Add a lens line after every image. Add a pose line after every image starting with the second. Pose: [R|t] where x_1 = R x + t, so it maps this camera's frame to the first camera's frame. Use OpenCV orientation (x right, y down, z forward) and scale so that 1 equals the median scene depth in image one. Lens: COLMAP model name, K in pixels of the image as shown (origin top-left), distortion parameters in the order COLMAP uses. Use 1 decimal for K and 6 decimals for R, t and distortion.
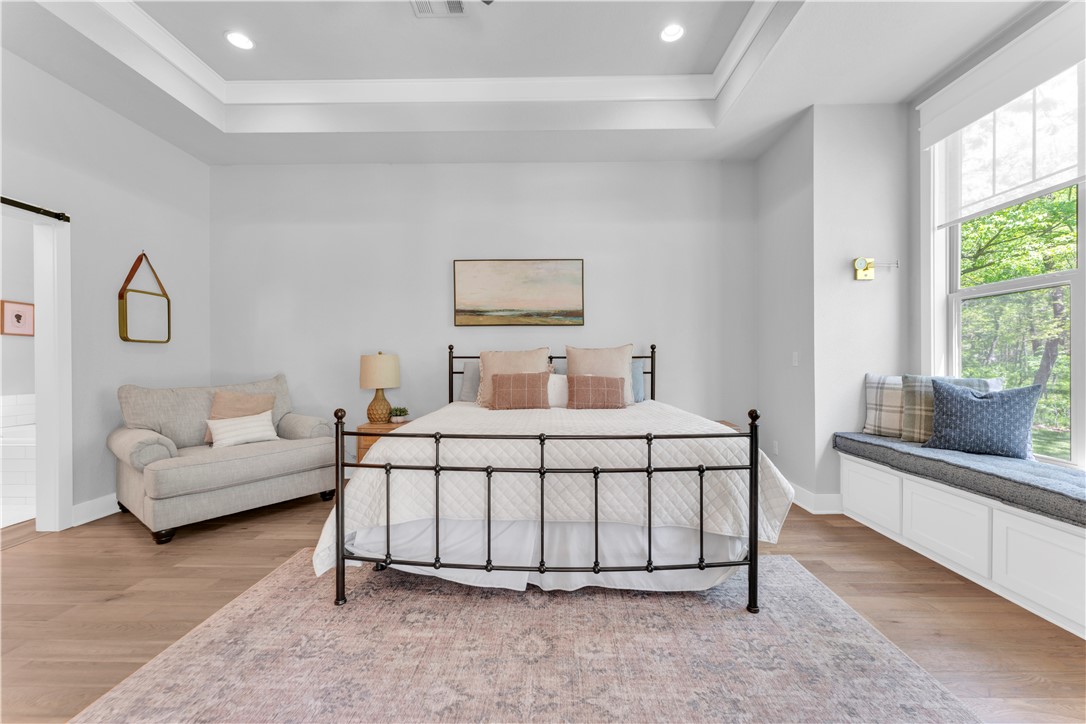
lens RADIAL K [[441.3, 0, 542.3], [0, 441.3, 361.8], [0, 0, 1]] dist [0.003052, -0.000190]
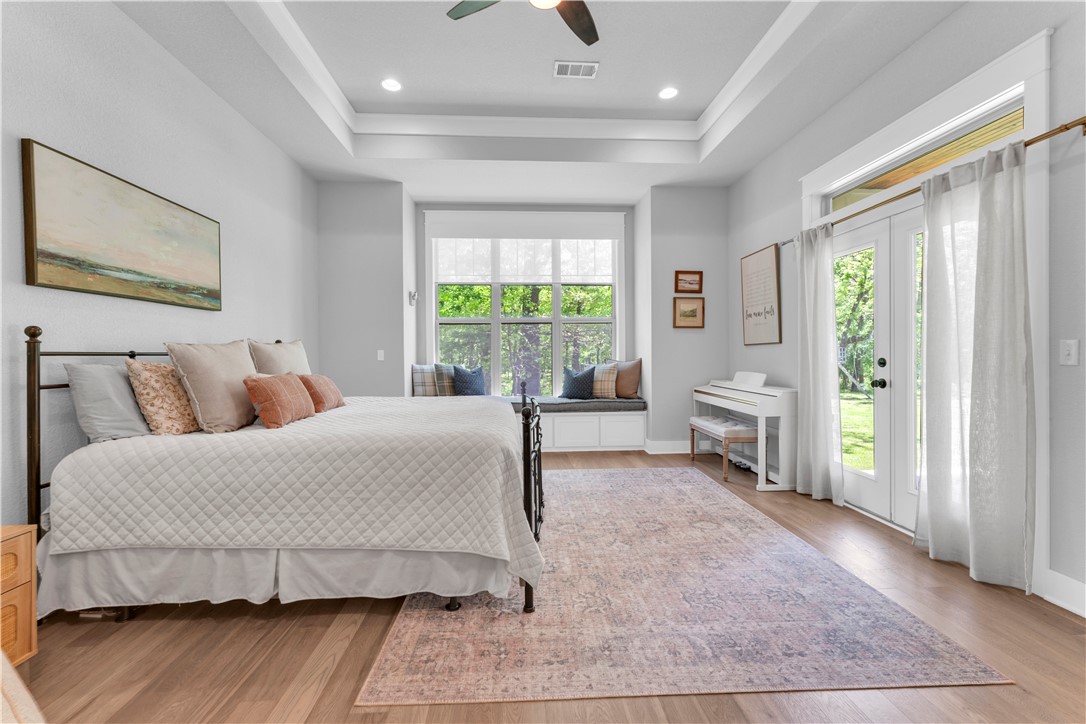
lens RADIAL K [[441.3, 0, 542.1], [0, 441.3, 355.0], [0, 0, 1]] dist [0.003052, -0.000190]
pose [[-0.085641, -0.000904, 0.996326, -0.979728], [0.009123, 0.999957, 0.001692, -0.006725], [-0.996284, 0.009235, -0.085629, 0.726308]]
